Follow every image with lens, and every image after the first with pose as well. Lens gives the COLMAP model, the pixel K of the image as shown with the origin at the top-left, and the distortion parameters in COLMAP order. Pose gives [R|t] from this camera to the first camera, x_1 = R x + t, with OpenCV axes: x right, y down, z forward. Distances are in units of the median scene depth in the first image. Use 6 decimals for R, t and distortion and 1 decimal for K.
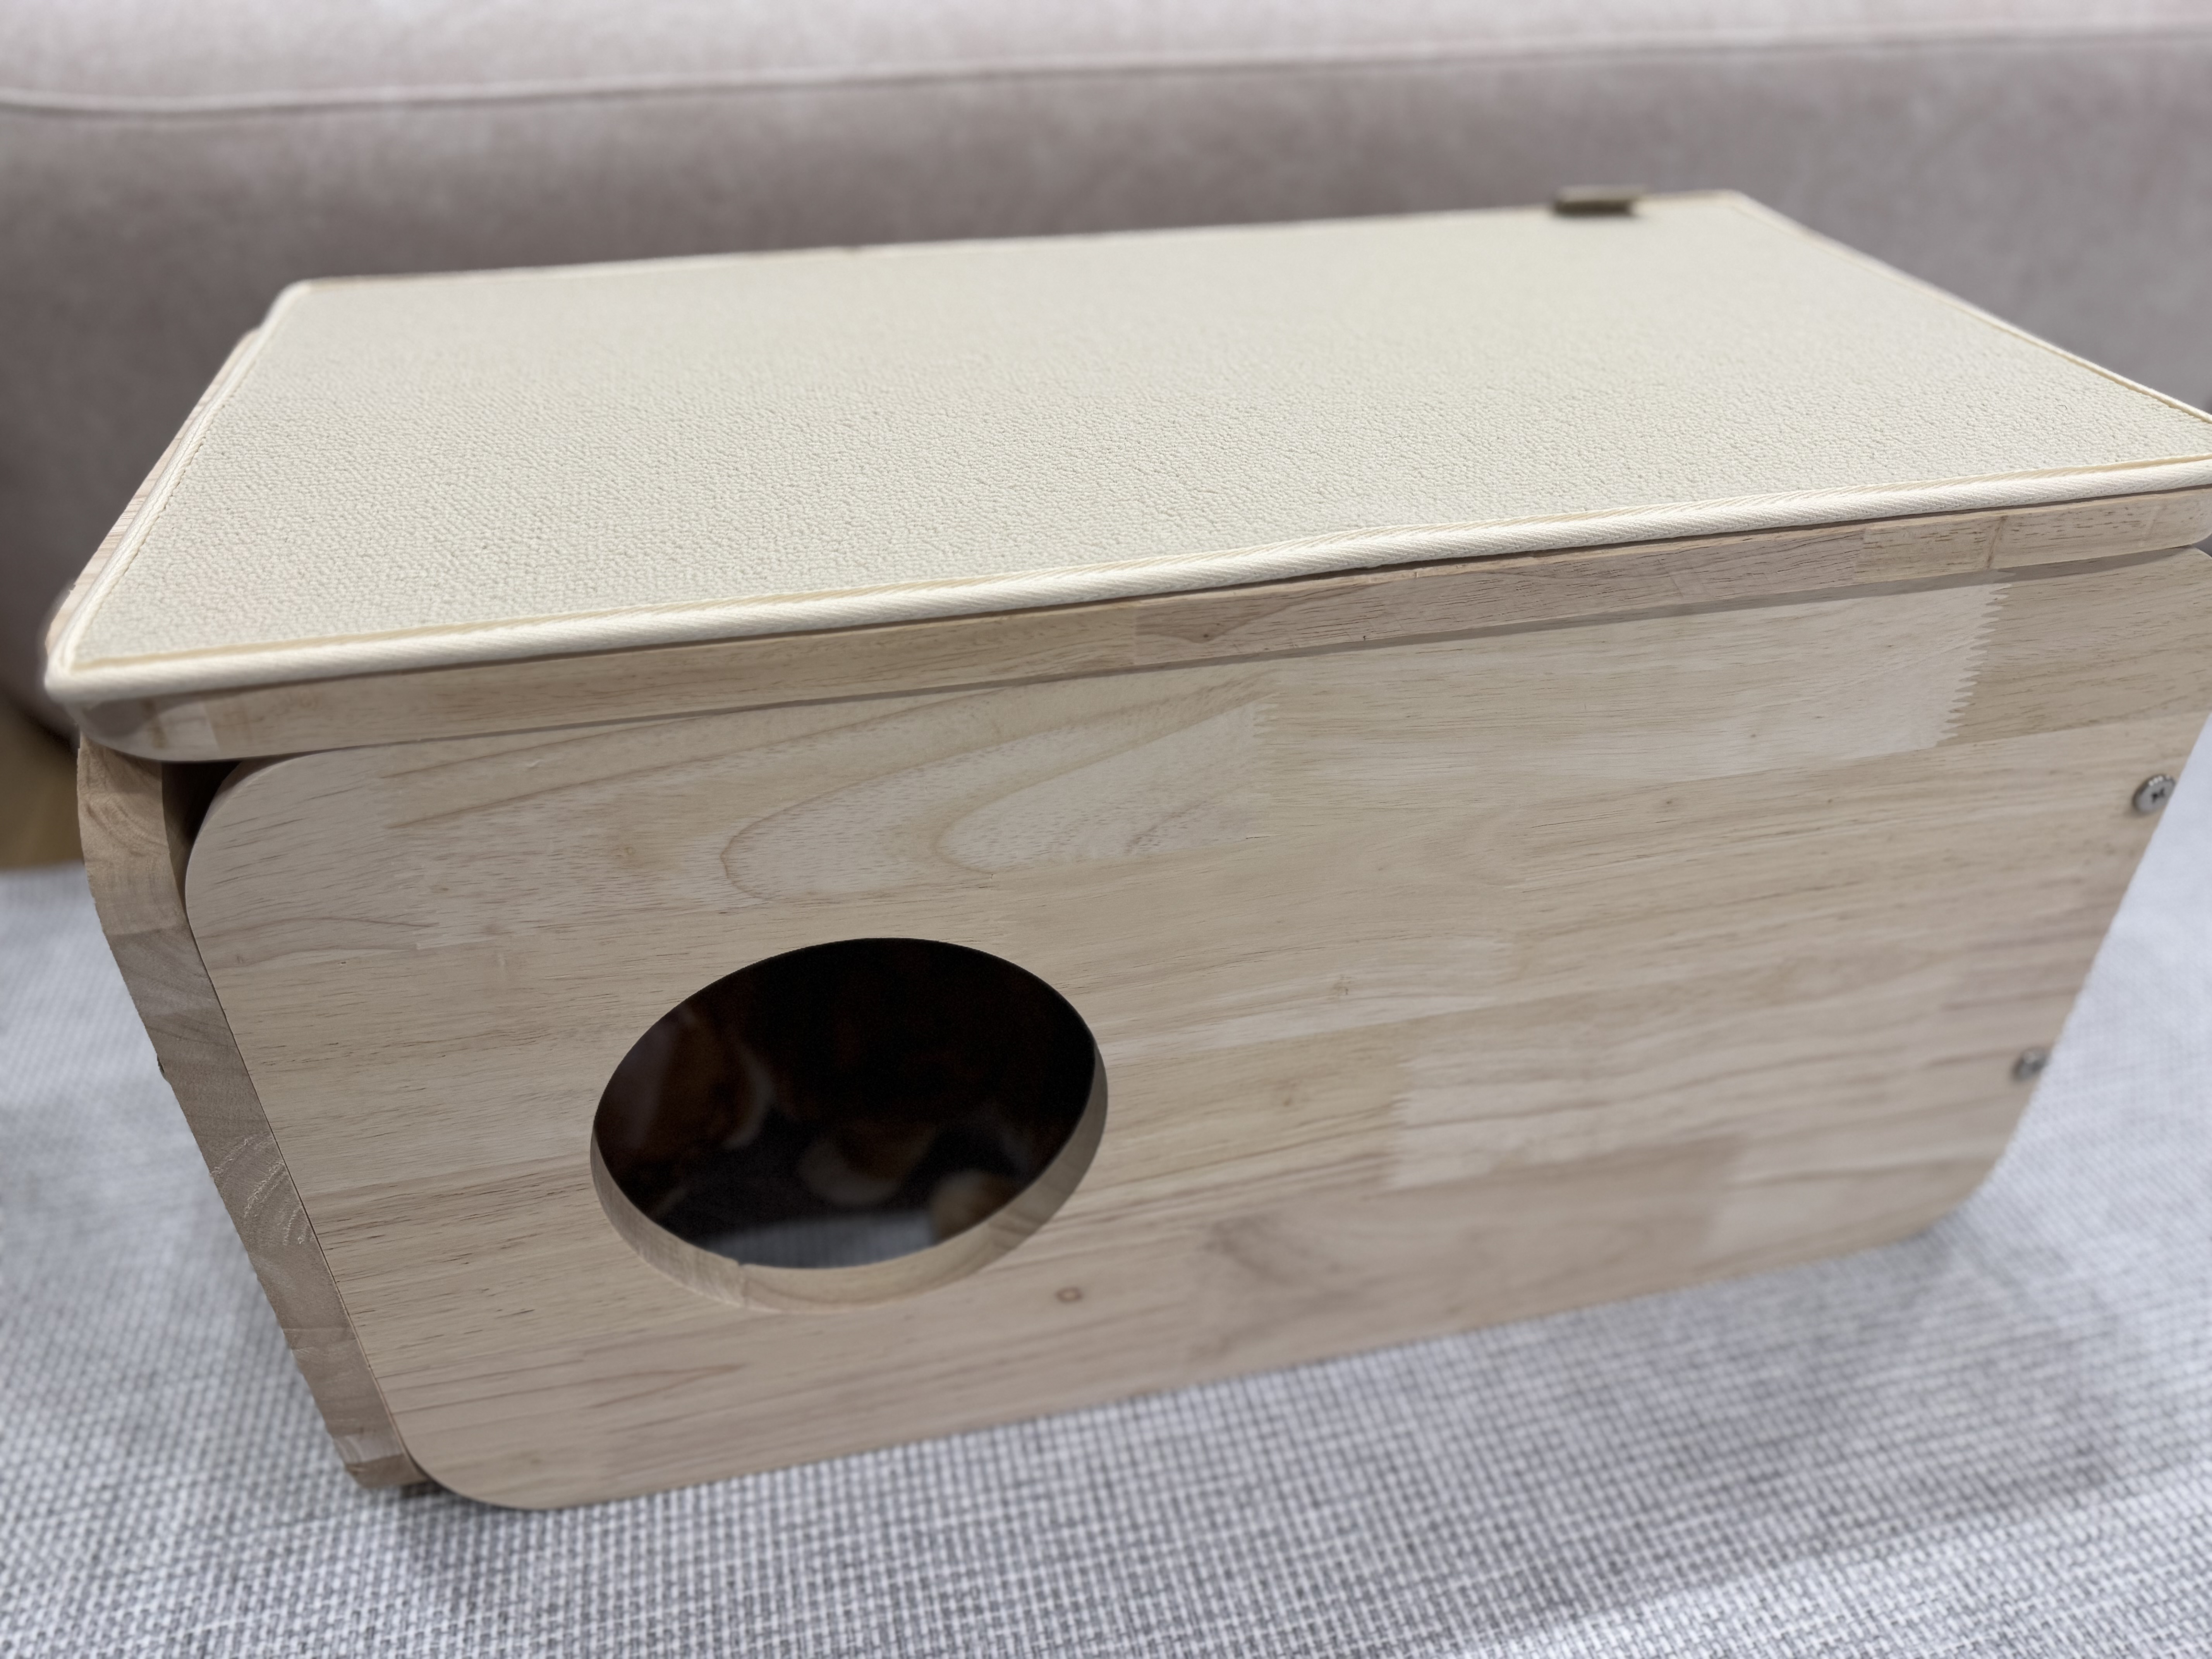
lens RADIAL K [[1518.0, 0, 1106.0], [0, 1518.0, 829.5], [0, 0, 1]] dist [-0.000467, -0.002104]
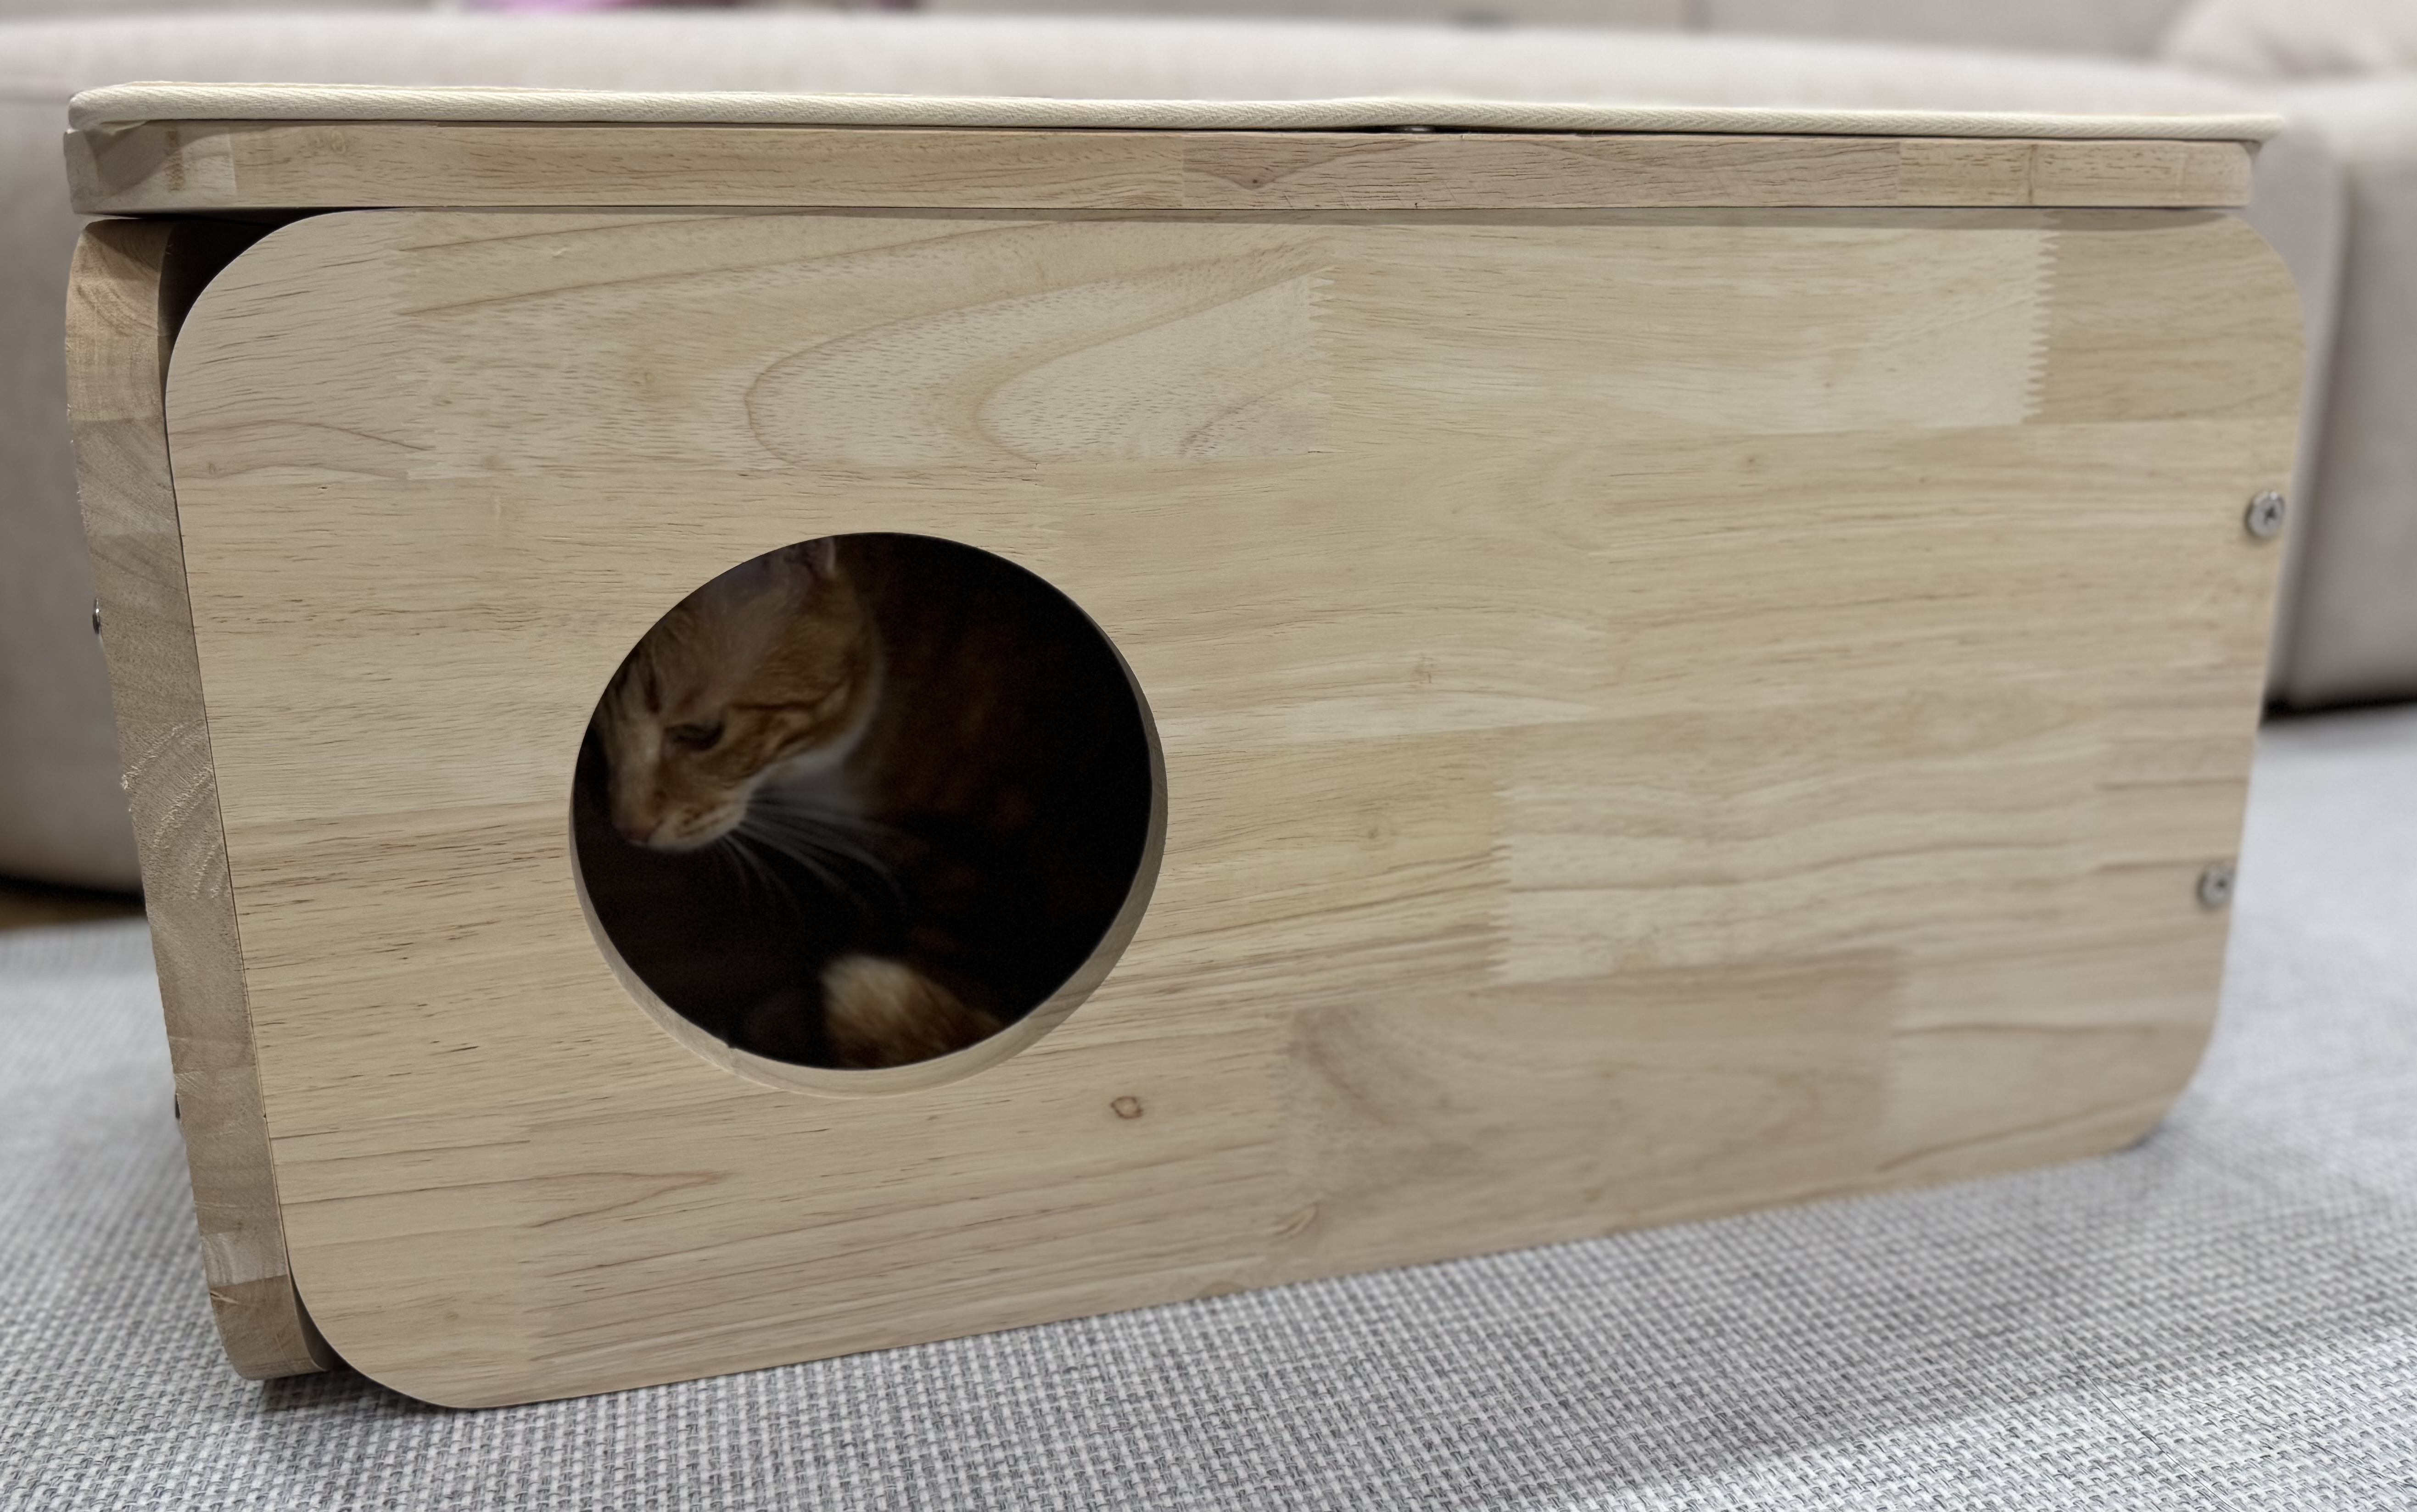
lens RADIAL K [[1778.7, 0, 1208.5], [0, 1778.7, 756.0], [0, 0, 1]] dist [0.002063, -0.006496]
pose [[0.999011, -0.022108, 0.038569, -0.013058], [0.033533, 0.944330, -0.327287, 0.467297], [-0.029186, 0.328257, 0.944138, 0.022355]]
